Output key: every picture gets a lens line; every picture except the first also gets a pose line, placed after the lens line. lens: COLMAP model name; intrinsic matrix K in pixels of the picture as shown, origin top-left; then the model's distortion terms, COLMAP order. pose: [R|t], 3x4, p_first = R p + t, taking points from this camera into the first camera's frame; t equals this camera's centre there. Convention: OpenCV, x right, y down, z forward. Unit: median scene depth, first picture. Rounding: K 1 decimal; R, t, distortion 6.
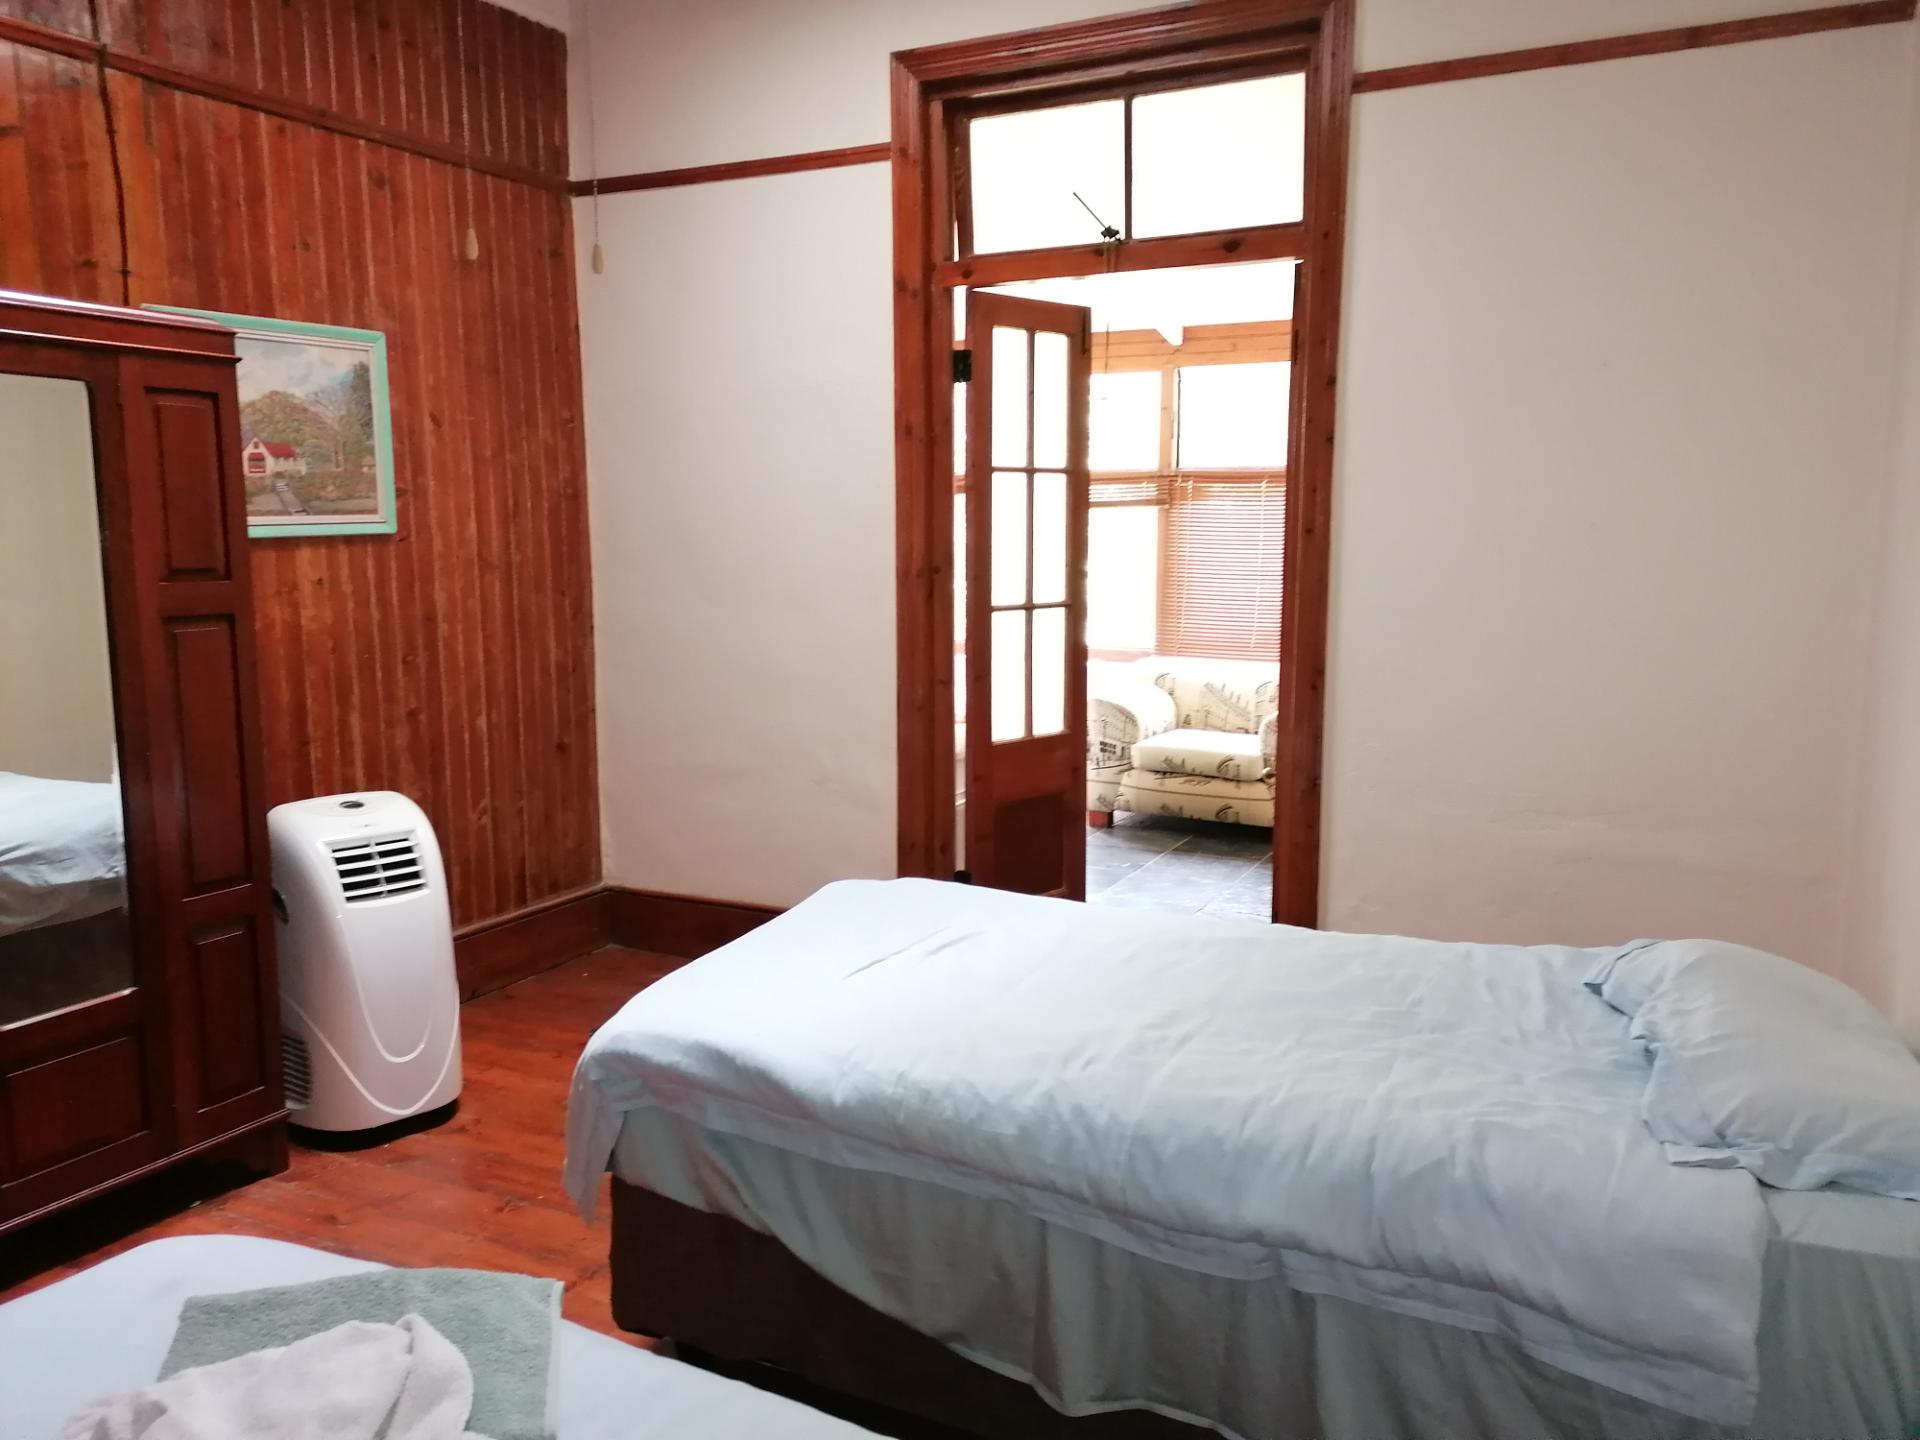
lens RADIAL K [[1442.4, 0, 969.3], [0, 1442.4, 714.2], [0, 0, 1]] dist [0.086180, -0.103828]
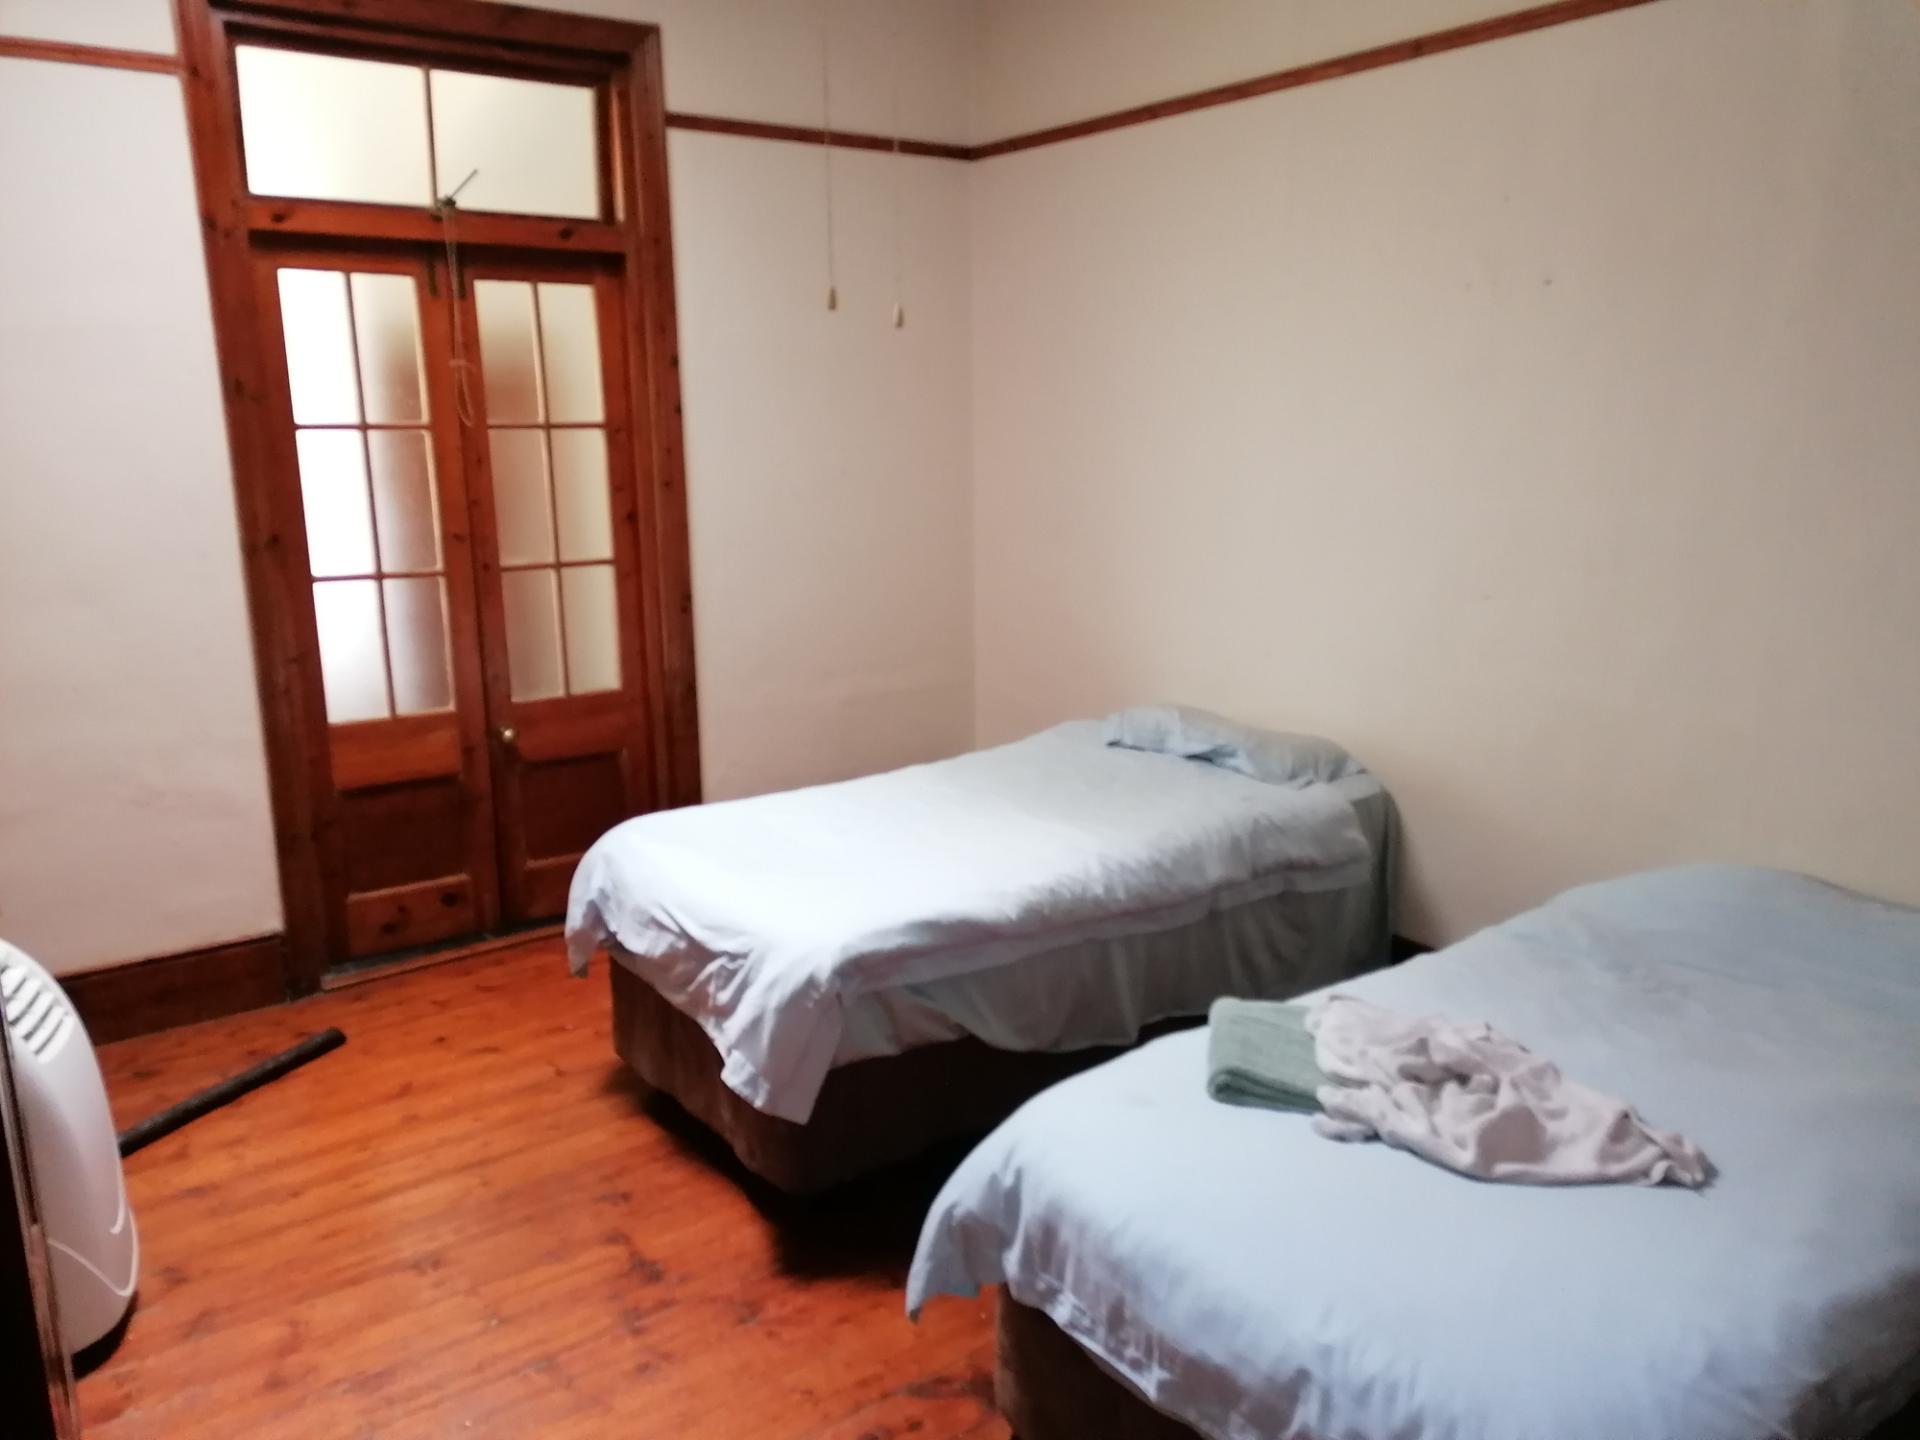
lens RADIAL K [[1442.4, 0, 965.6], [0, 1442.4, 725.4], [0, 0, 1]] dist [0.086180, -0.103828]
pose [[0.449820, -0.194250, 0.871739, -0.686725], [0.126332, 0.980086, 0.153206, -0.074473], [-0.884139, 0.041213, 0.465402, 0.193756]]
